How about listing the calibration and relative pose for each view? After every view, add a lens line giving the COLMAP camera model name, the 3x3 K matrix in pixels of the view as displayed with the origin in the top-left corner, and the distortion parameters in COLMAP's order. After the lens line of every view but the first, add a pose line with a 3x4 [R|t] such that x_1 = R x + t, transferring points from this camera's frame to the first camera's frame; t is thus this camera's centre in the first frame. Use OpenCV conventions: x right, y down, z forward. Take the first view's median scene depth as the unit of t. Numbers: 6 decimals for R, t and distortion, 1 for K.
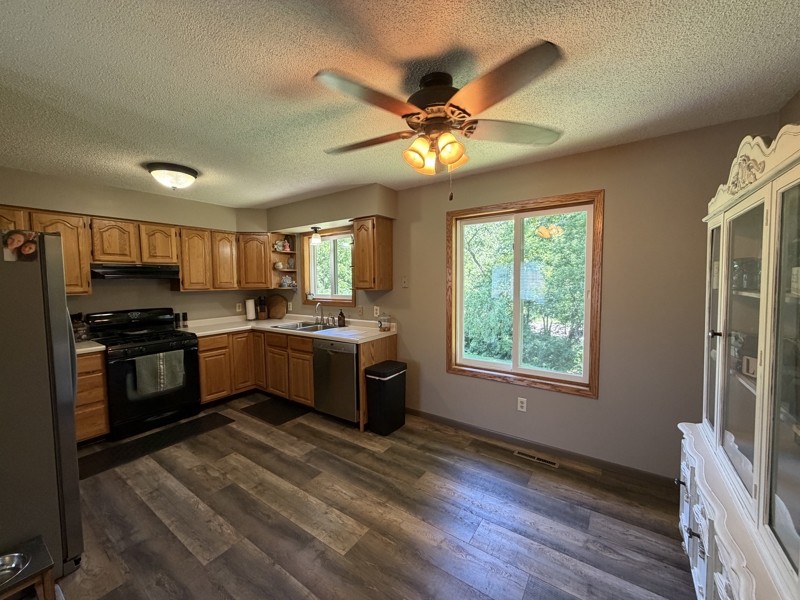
lens RADIAL K [[316.7, 0, 398.6], [0, 316.7, 297.6], [0, 0, 1]] dist [0.001070, 0.000418]
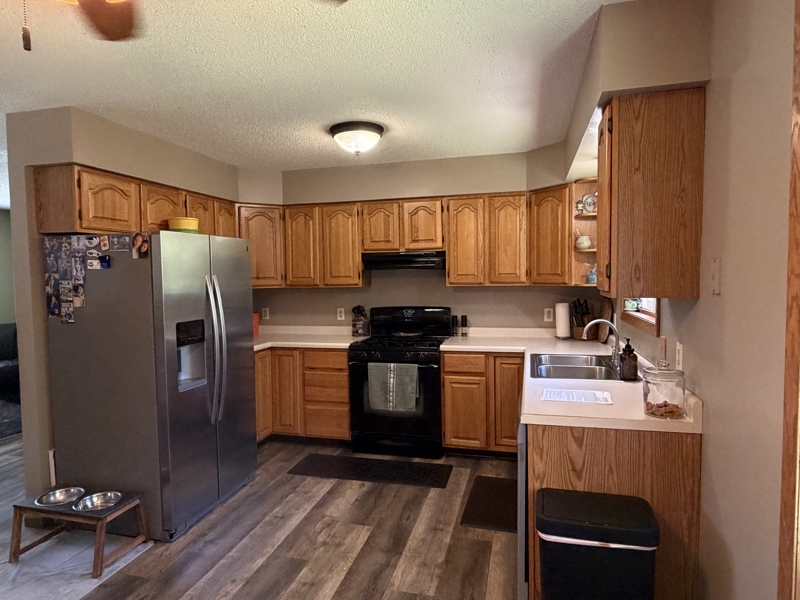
lens RADIAL K [[495.8, 0, 396.4], [0, 495.8, 298.6], [0, 0, 1]] dist [0.006082, 0.001174]
pose [[0.337737, 0.053555, -0.939716, 0.393922], [-0.043464, 0.998202, 0.041267, -0.036868], [0.940236, 0.026906, 0.339458, 0.564493]]
